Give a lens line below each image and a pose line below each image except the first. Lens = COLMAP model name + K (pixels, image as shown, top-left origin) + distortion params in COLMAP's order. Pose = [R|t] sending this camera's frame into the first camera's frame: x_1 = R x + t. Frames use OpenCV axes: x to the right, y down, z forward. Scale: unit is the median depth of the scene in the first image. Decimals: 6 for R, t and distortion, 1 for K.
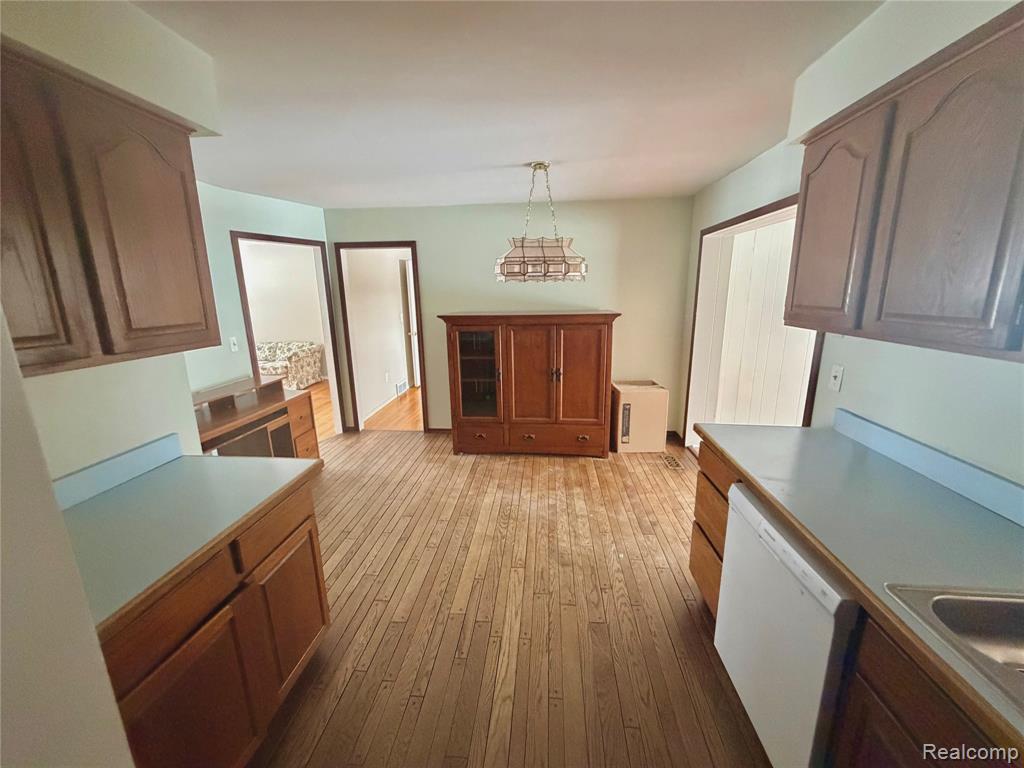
lens RADIAL K [[410.8, 0, 511.7], [0, 410.8, 379.7], [0, 0, 1]] dist [-0.000499, 0.000000]
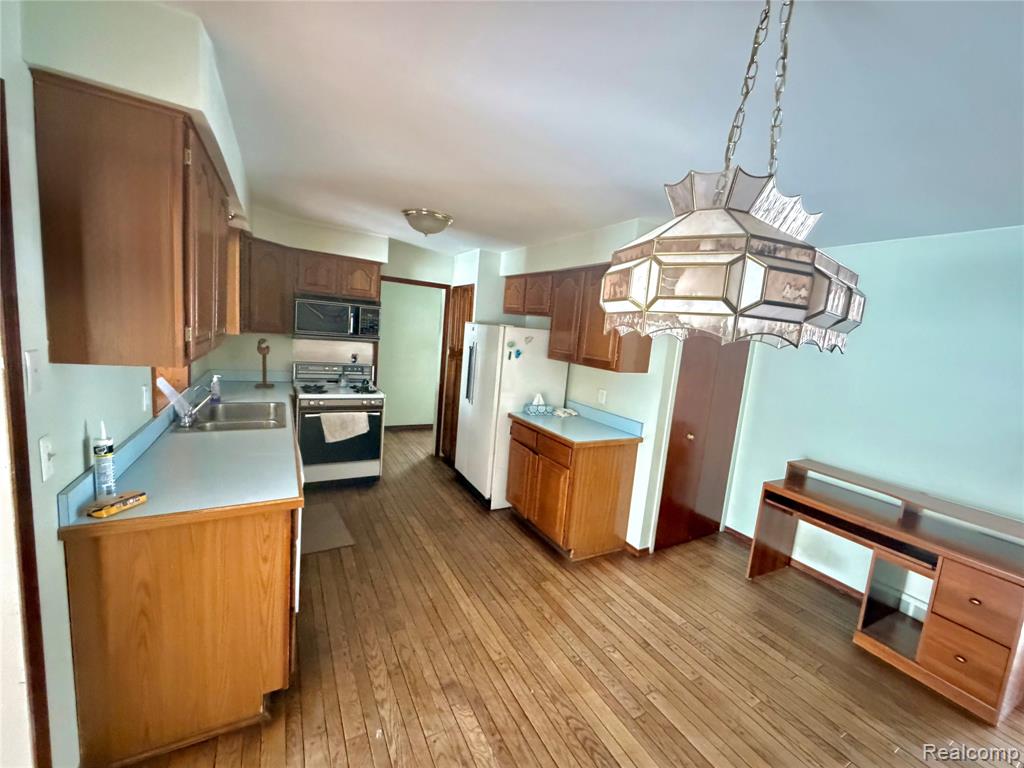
lens RADIAL K [[410.8, 0, 517.1], [0, 410.8, 386.7], [0, 0, 1]] dist [-0.000499, 0.000000]
pose [[-0.817246, 0.018010, -0.576007, 0.478448], [-0.200887, 0.927915, 0.314035, -0.351265], [0.540141, 0.372356, -0.754717, 1.480480]]
